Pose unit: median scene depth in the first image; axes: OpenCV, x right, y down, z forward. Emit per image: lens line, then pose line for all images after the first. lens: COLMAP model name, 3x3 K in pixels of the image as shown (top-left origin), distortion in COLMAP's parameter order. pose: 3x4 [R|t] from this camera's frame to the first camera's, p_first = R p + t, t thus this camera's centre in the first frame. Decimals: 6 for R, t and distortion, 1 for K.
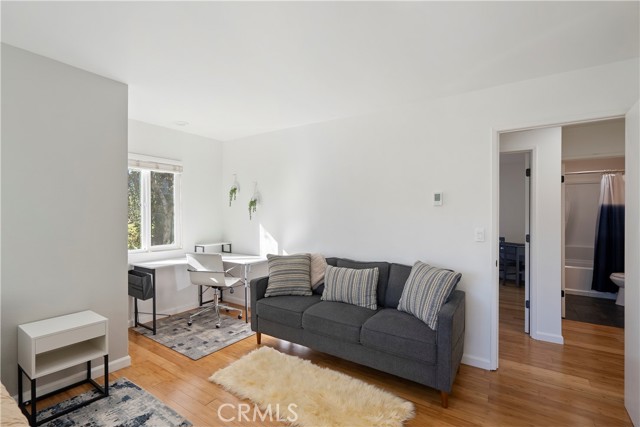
lens RADIAL K [[294.5, 0, 318.5], [0, 294.5, 213.5], [0, 0, 1]] dist [-0.005331, 0.000527]
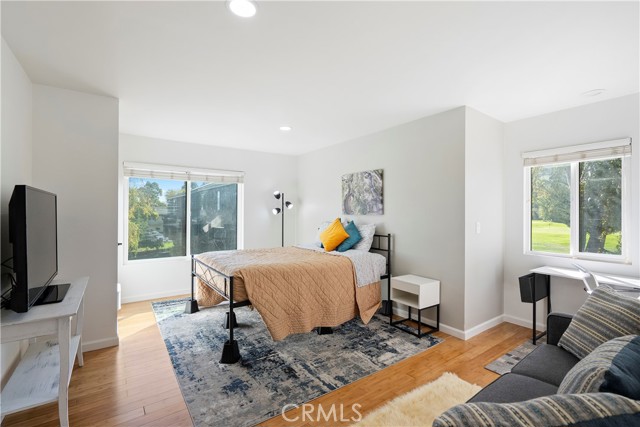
lens RADIAL K [[294.5, 0, 319.2], [0, 294.5, 212.8], [0, 0, 1]] dist [-0.005331, 0.000527]
pose [[-0.349530, 0.003009, -0.936920, 0.589301], [-0.006444, 0.999963, 0.005615, -0.000693], [0.936903, 0.008000, -0.349498, 0.751190]]
